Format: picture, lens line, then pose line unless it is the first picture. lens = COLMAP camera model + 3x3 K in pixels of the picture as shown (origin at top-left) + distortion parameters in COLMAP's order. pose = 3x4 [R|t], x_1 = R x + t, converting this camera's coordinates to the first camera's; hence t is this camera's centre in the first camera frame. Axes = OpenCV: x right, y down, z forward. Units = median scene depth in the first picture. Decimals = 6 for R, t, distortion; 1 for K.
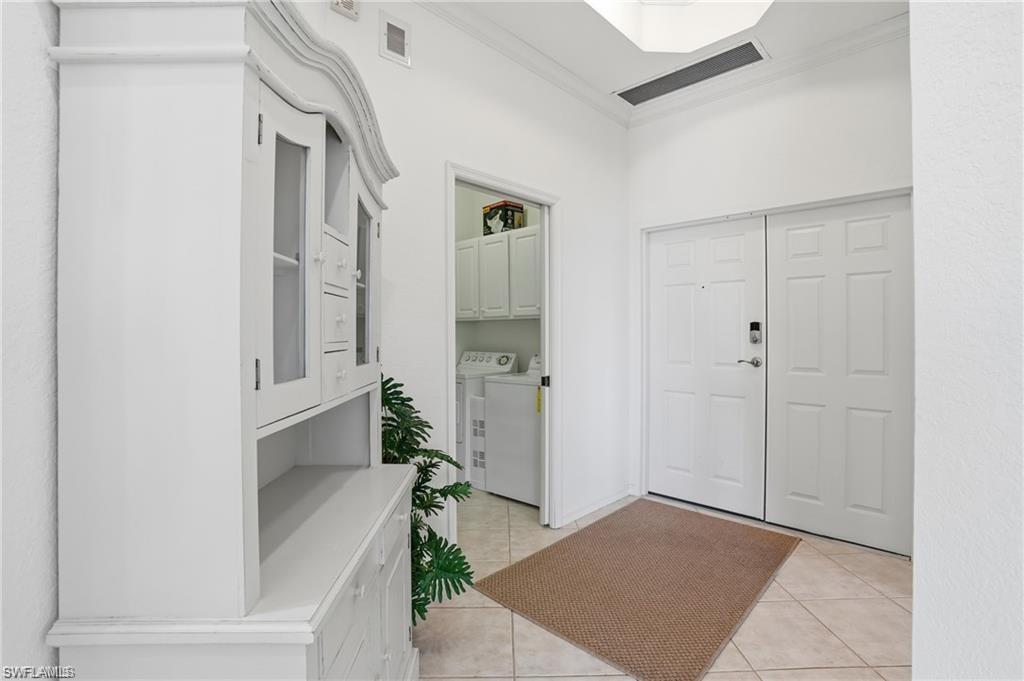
lens RADIAL K [[482.1, 0, 510.5], [0, 482.1, 340.4], [0, 0, 1]] dist [-0.070729, 0.027205]
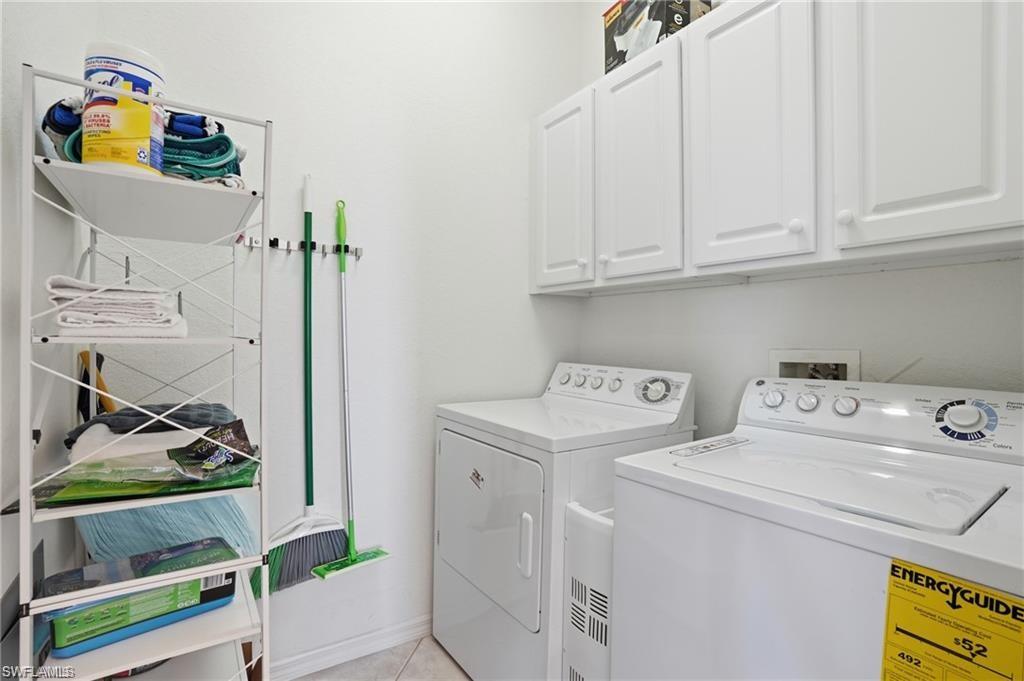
lens RADIAL K [[483.5, 0, 510.7], [0, 483.5, 330.5], [0, 0, 1]] dist [-0.069065, 0.027272]
pose [[0.975348, 0.011105, -0.220394, -0.044371], [-0.015317, 0.999731, -0.017413, 0.002022], [0.220141, 0.020360, 0.975255, 0.606113]]
